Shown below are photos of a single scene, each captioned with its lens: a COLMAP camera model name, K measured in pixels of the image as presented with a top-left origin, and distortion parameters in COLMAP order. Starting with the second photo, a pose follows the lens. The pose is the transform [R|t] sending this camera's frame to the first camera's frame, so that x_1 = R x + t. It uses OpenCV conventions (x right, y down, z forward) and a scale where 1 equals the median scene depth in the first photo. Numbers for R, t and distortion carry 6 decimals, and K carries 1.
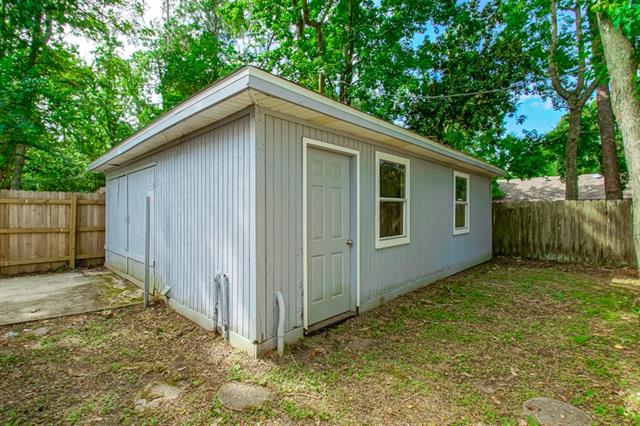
lens RADIAL K [[294.5, 0, 311.6], [0, 294.5, 213.4], [0, 0, 1]] dist [-0.009650, -0.000926]
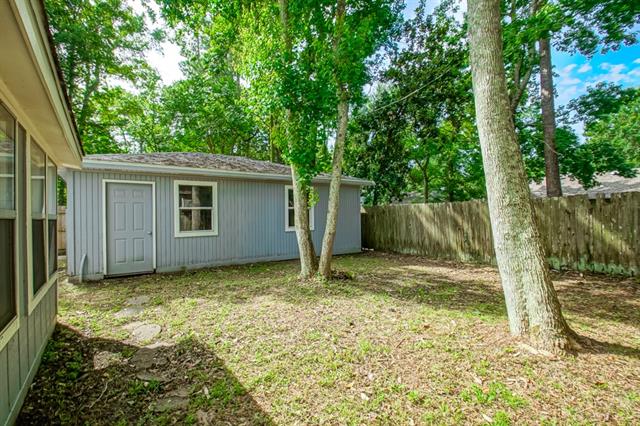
lens RADIAL K [[294.5, 0, 311.6], [0, 294.5, 213.4], [0, 0, 1]] dist [-0.009650, -0.000926]
pose [[0.983531, -0.012588, -0.180300, 1.129822], [0.010153, 0.999845, -0.014418, 0.012485], [0.180453, 0.012350, 0.983506, -0.461237]]
